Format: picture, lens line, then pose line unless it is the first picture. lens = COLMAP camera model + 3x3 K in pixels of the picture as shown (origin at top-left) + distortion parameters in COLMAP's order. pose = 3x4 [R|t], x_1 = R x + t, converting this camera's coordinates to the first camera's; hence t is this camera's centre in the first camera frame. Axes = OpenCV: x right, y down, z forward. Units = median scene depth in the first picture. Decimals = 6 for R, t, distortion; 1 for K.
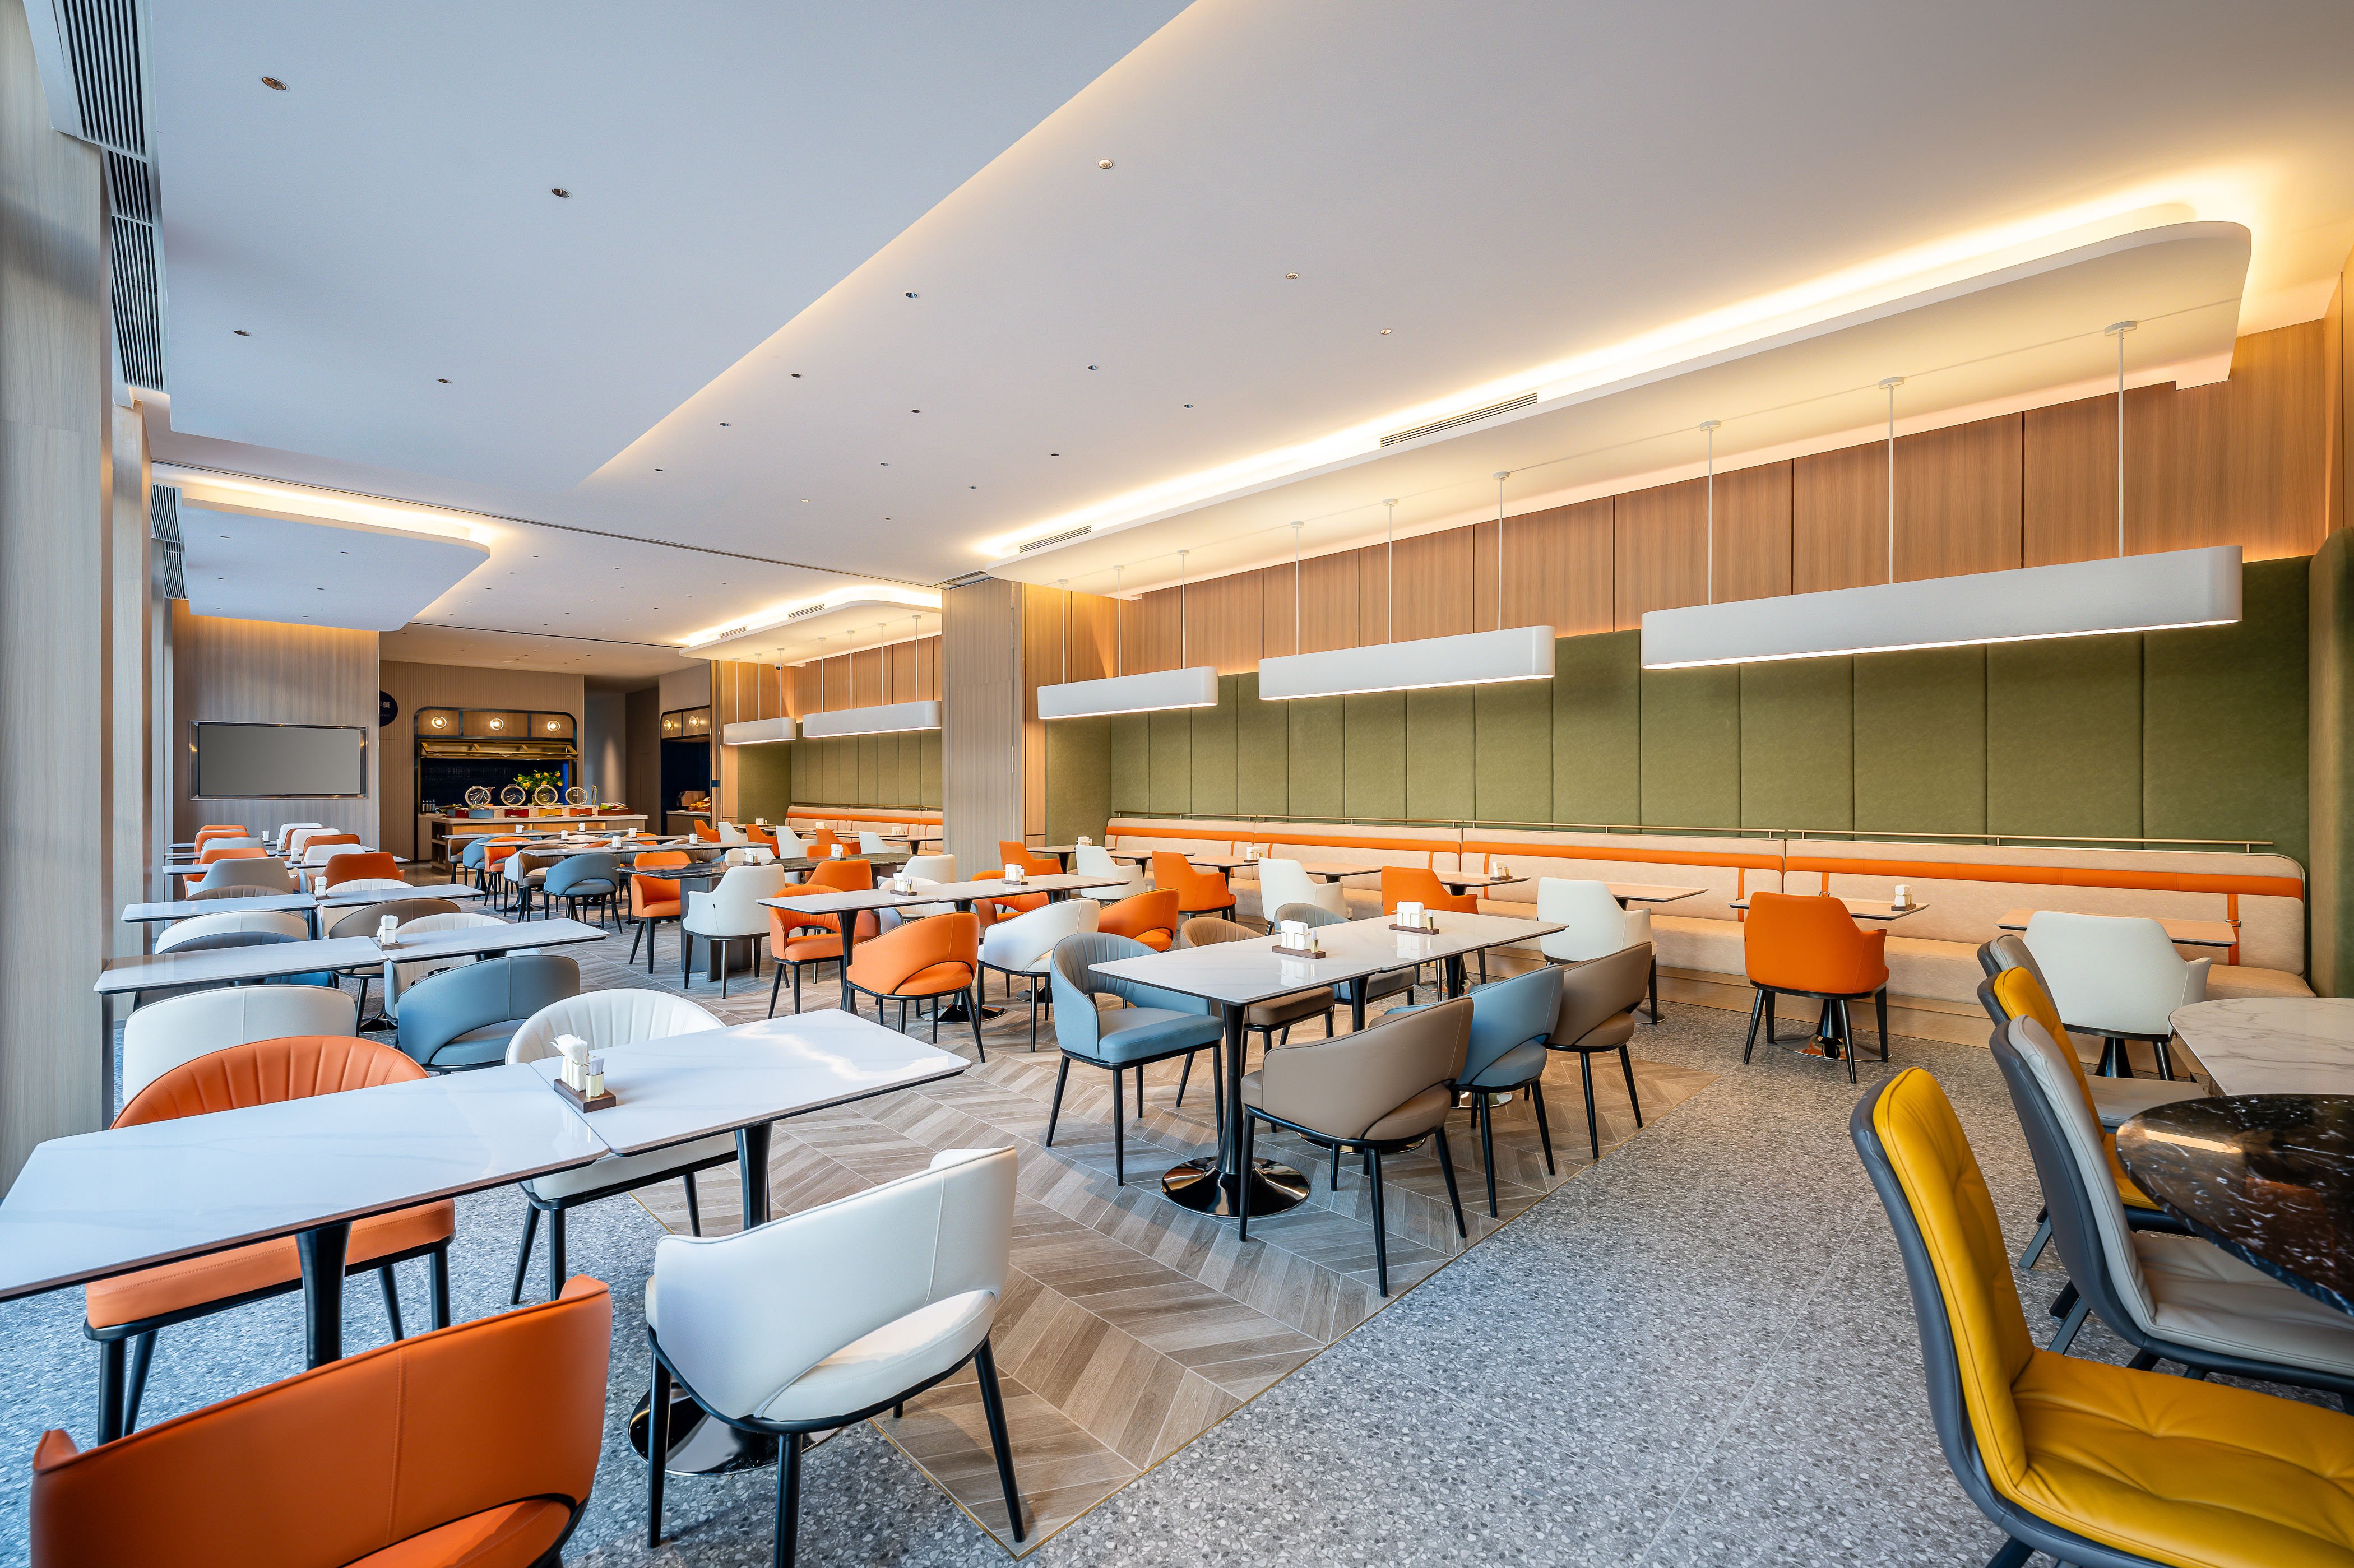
lens RADIAL K [[952.7, 0, 1177.0], [0, 952.7, 784.0], [0, 0, 1]] dist [-0.001239, -0.000020]
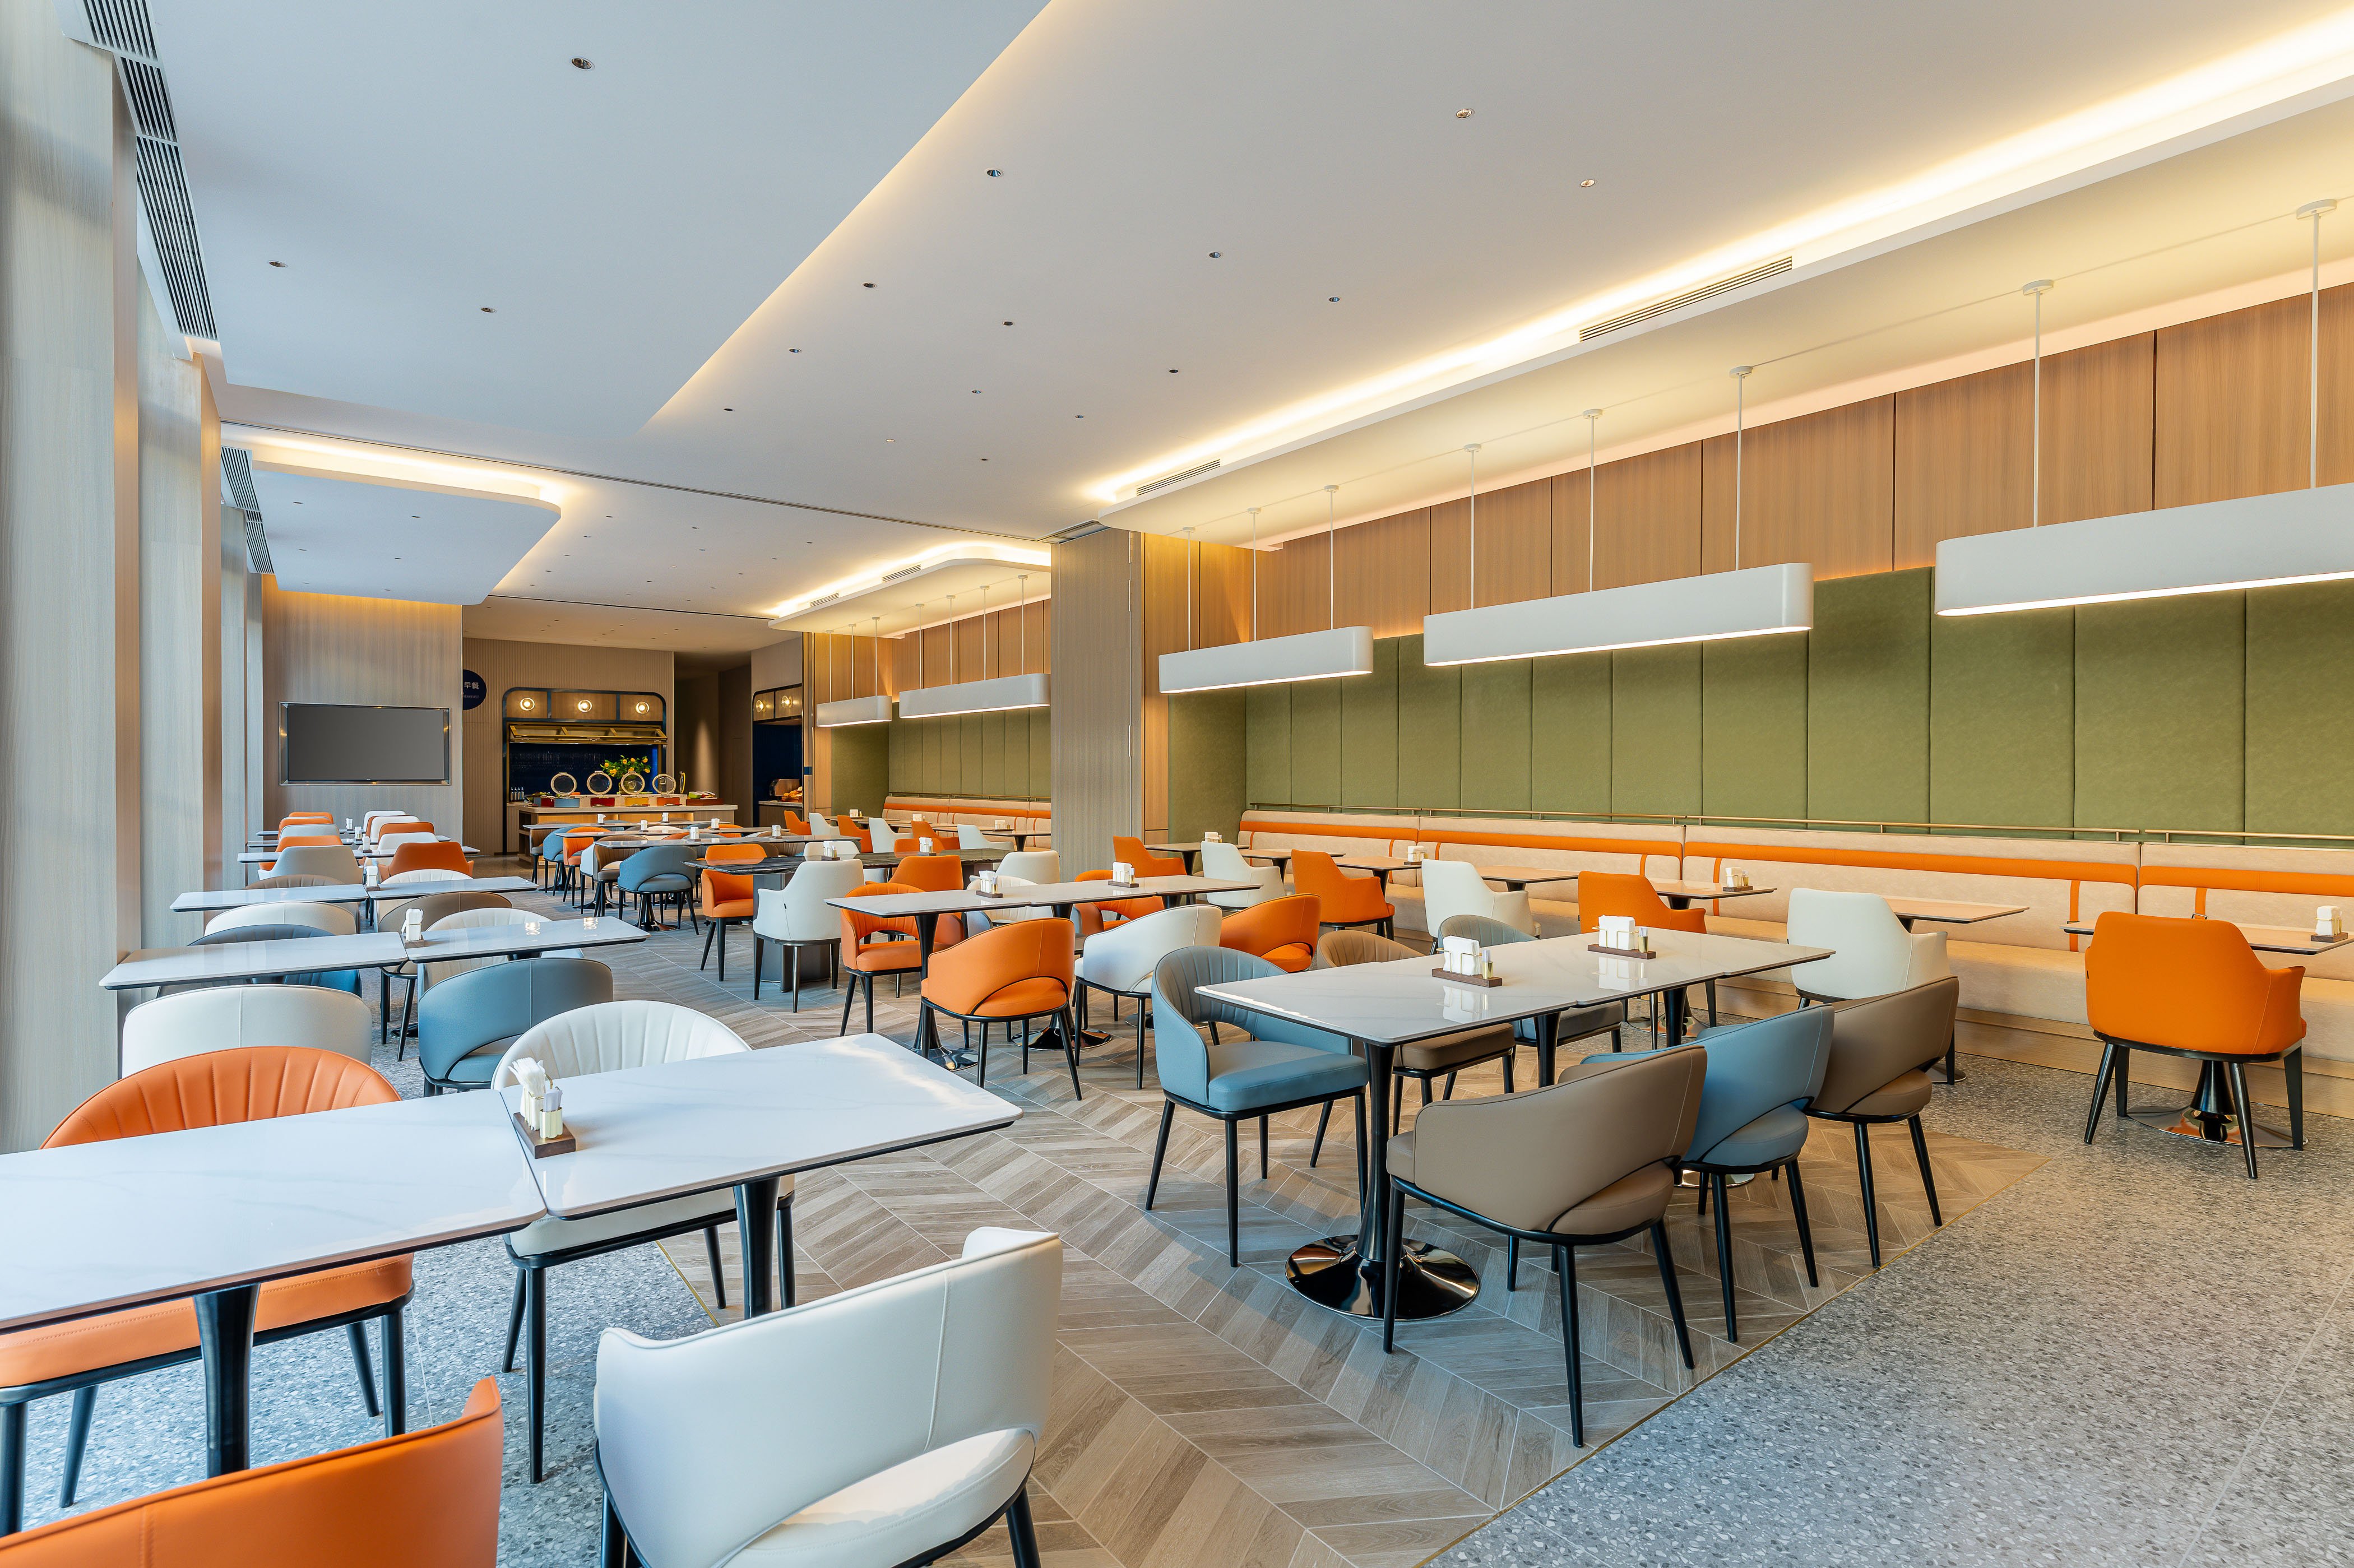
lens RADIAL K [[1132.7, 0, 1177.0], [0, 1132.7, 778.8], [0, 0, 1]] dist [-0.001076, -0.000060]
pose [[0.991583, 0.003756, -0.129415, 0.007450], [-0.002799, 0.999967, 0.007578, 0.004941], [0.129439, -0.007152, 0.991562, 0.033794]]
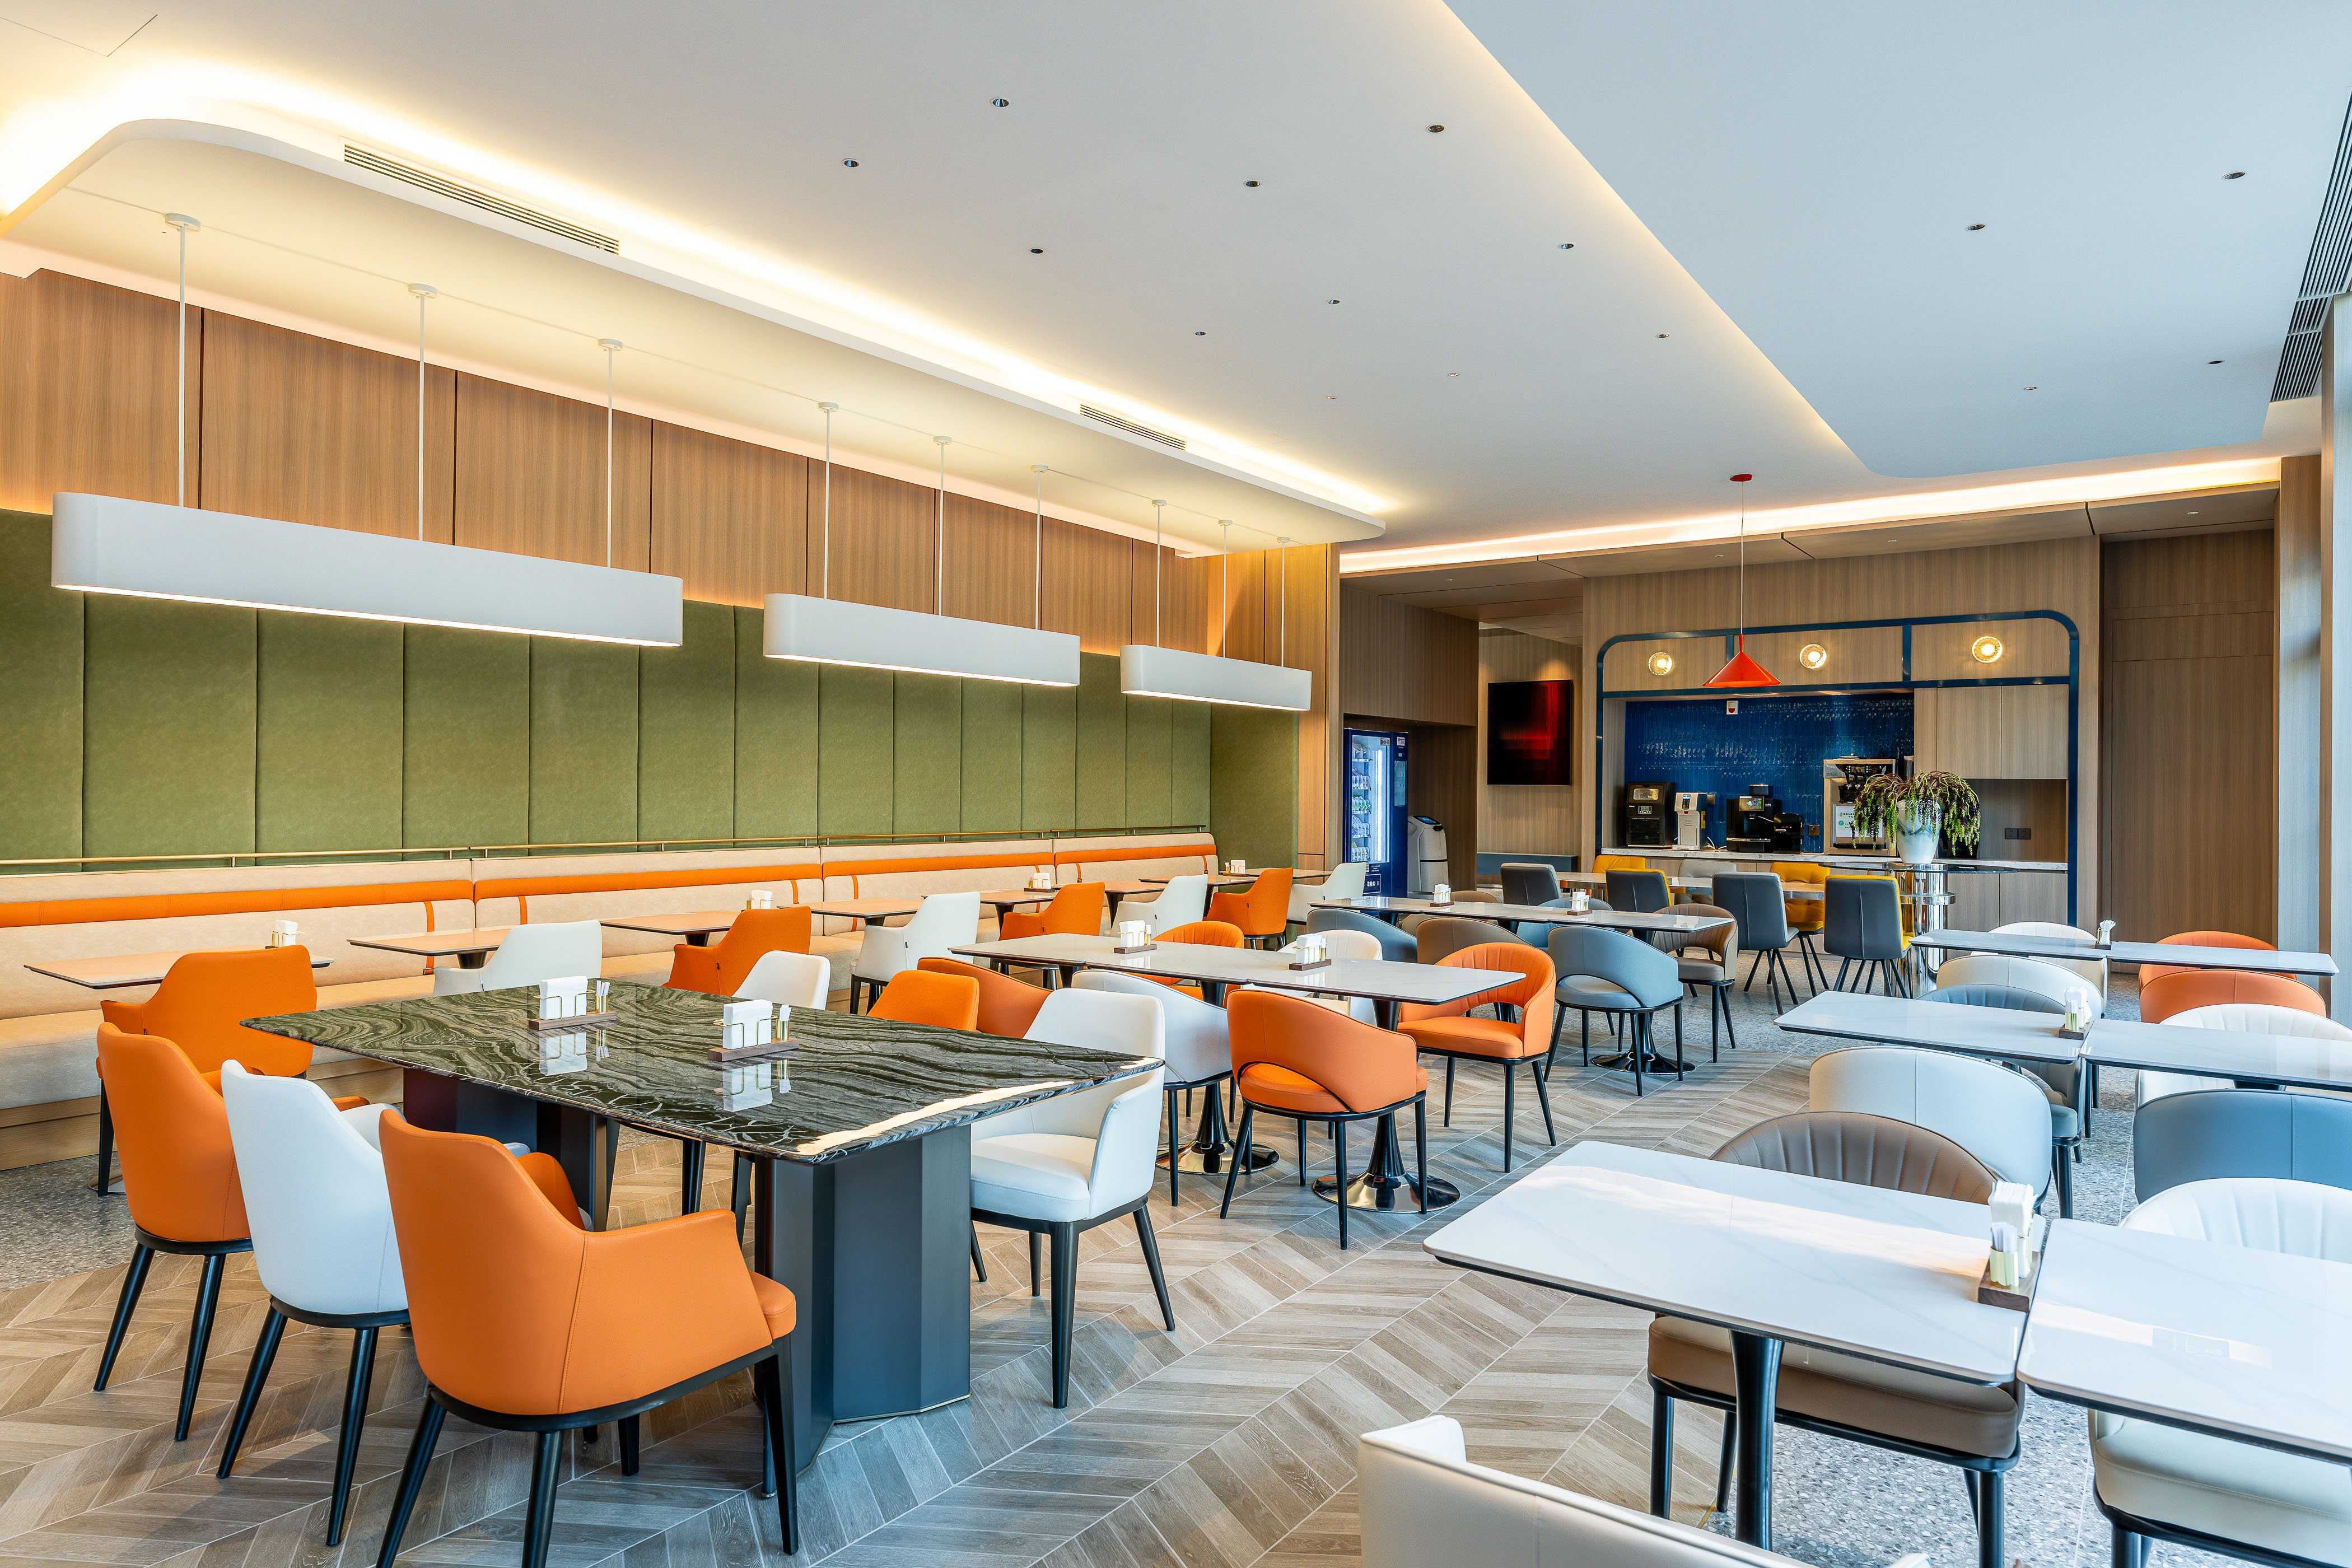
lens RADIAL K [[1372.3, 0, 1173.2], [0, 1372.3, 758.8], [0, 0, 1]] dist [0.004114, 0.003411]
pose [[-0.147435, 0.026367, 0.988720, -1.516840], [-0.005995, 0.999602, -0.027551, 0.007424], [-0.989054, -0.009989, -0.147218, 1.566917]]
